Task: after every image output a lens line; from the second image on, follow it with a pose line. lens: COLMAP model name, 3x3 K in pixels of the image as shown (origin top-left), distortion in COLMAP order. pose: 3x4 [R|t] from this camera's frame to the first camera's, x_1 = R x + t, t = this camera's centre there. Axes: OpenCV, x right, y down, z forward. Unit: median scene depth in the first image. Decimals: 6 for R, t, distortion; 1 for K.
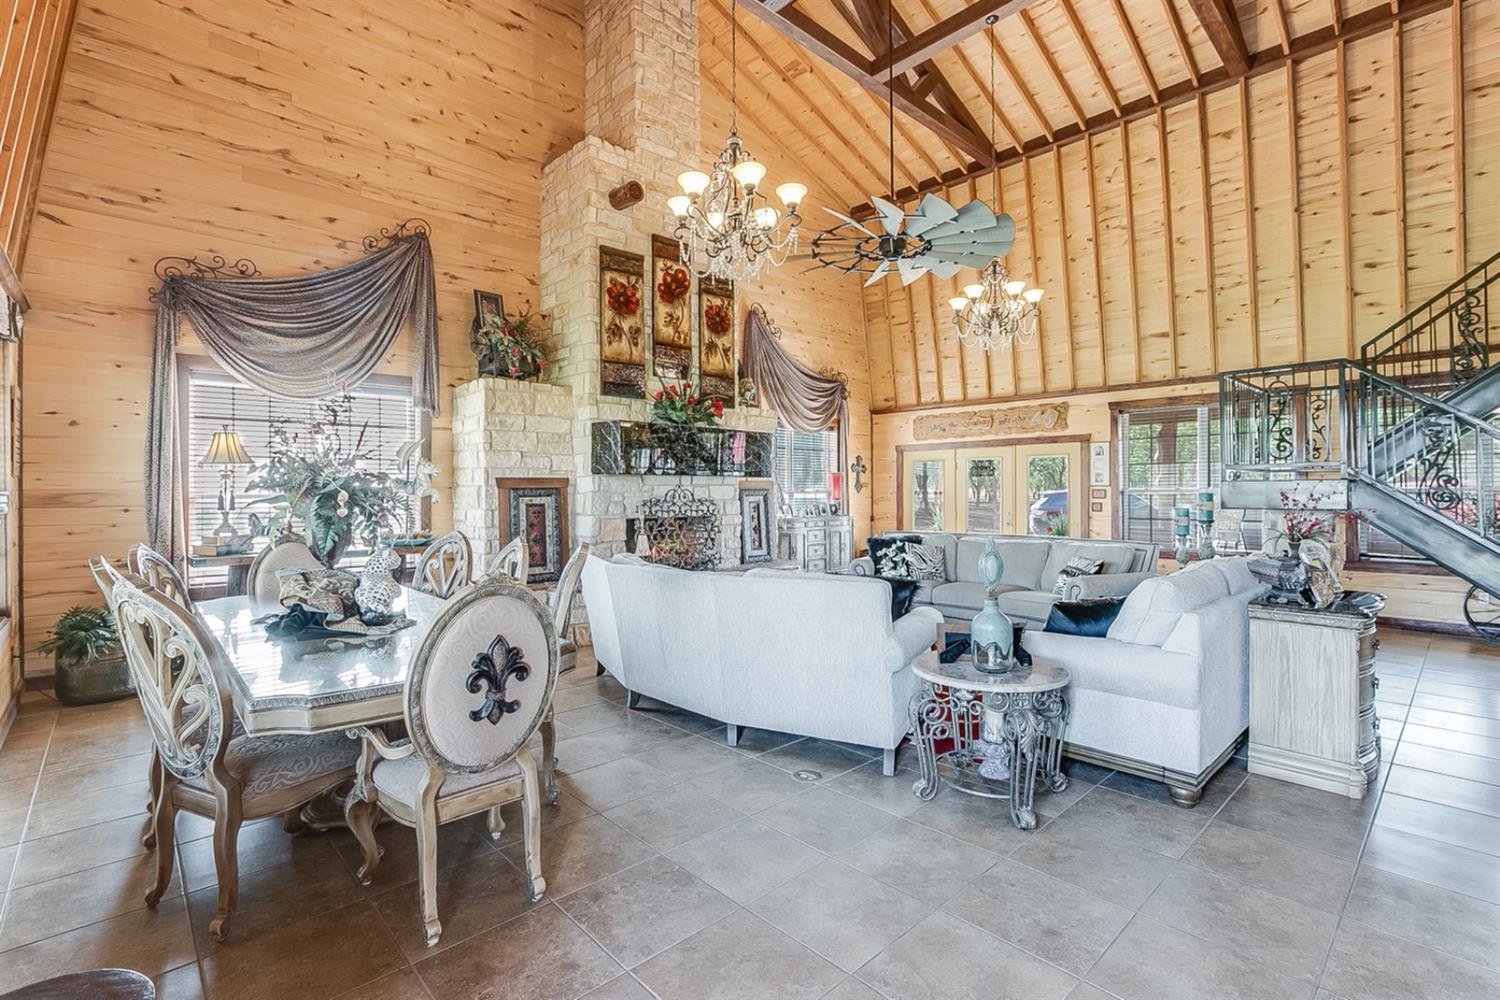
lens RADIAL K [[688.5, 0, 741.8], [0, 688.5, 481.7], [0, 0, 1]] dist [-0.017951, 0.009128]
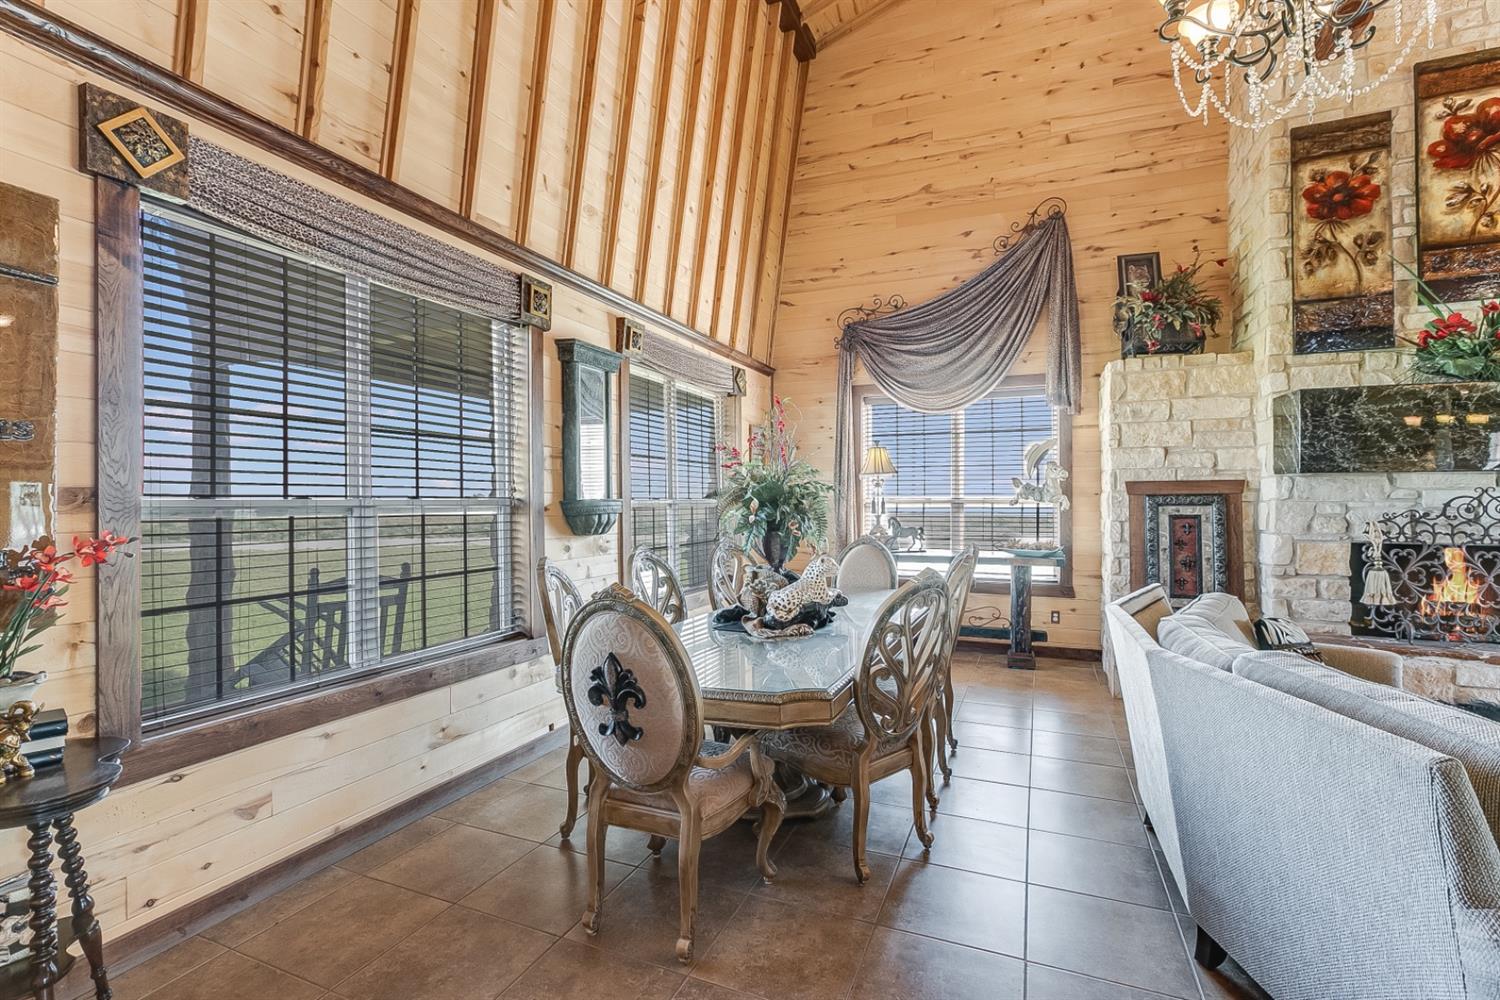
lens RADIAL K [[684.3, 0, 737.1], [0, 684.3, 493.6], [0, 0, 1]] dist [-0.015998, 0.007862]
pose [[0.406743, -0.000515, -0.913543, 0.176762], [0.010134, 0.999941, 0.003948, 0.000659], [0.913487, -0.010864, 0.406724, 0.236011]]
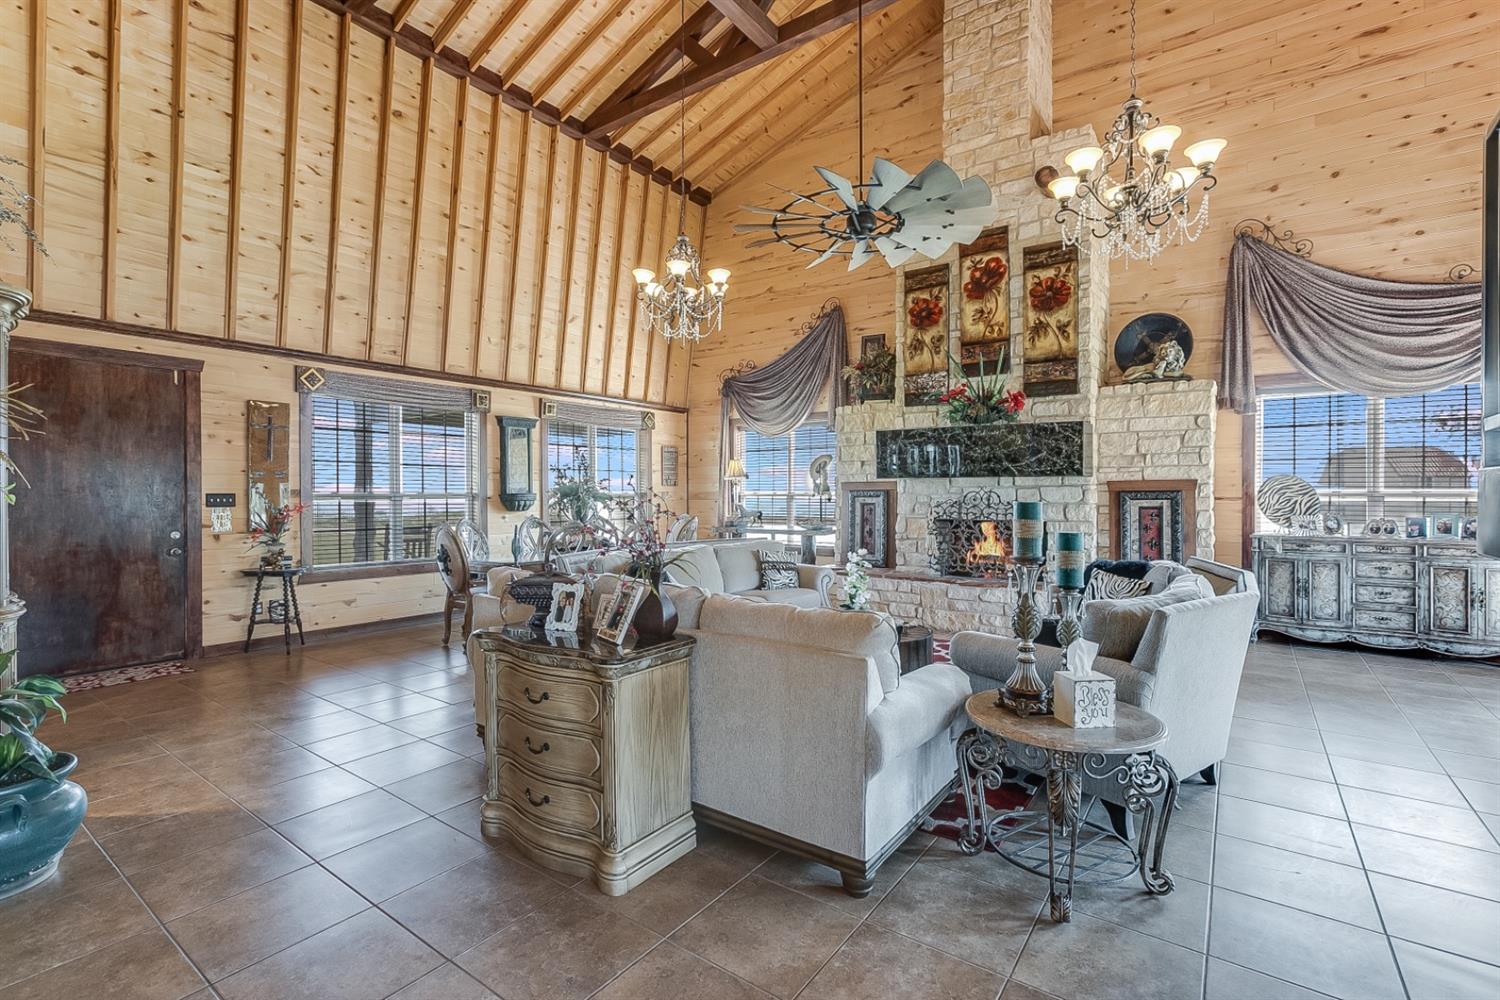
lens RADIAL K [[684.3, 0, 737.1], [0, 684.3, 493.6], [0, 0, 1]] dist [-0.015998, 0.007862]
pose [[0.191390, 0.007588, -0.981485, 0.832165], [0.013164, 0.999860, 0.010297, 0.000020], [0.981426, -0.014891, 0.191264, 0.513517]]
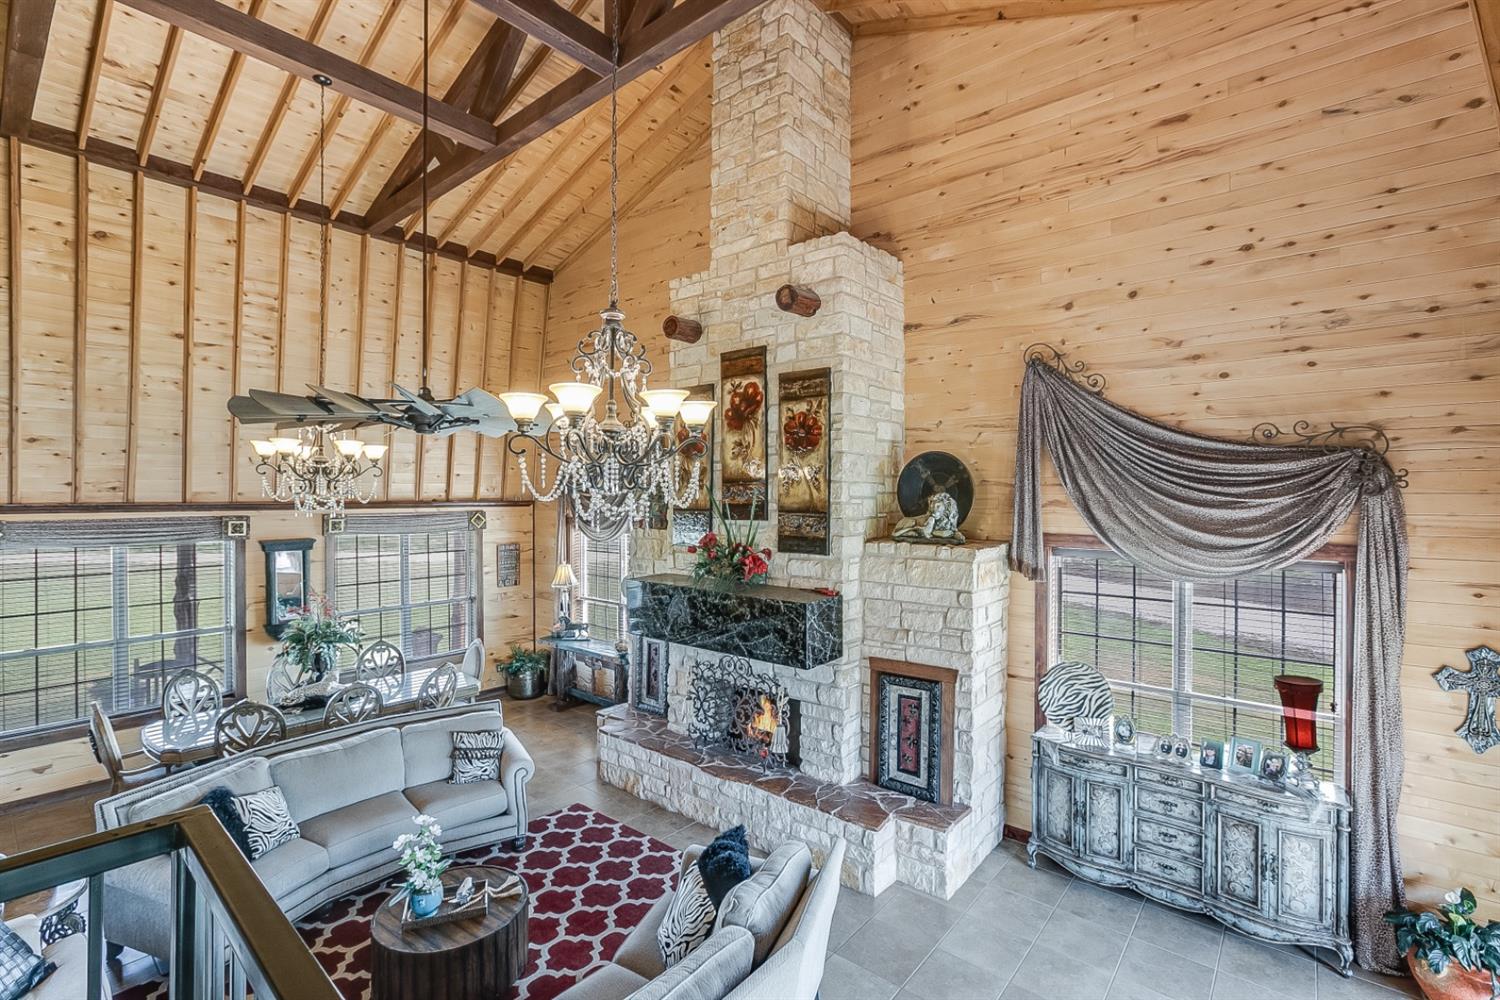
lens RADIAL K [[680.0, 0, 733.5], [0, 680.0, 495.4], [0, 0, 1]] dist [-0.032643, 0.018075]
pose [[0.123861, 0.007188, -0.992274, 0.758758], [0.012239, 0.999887, 0.008771, -0.201497], [0.992224, -0.013231, 0.123759, 0.958482]]
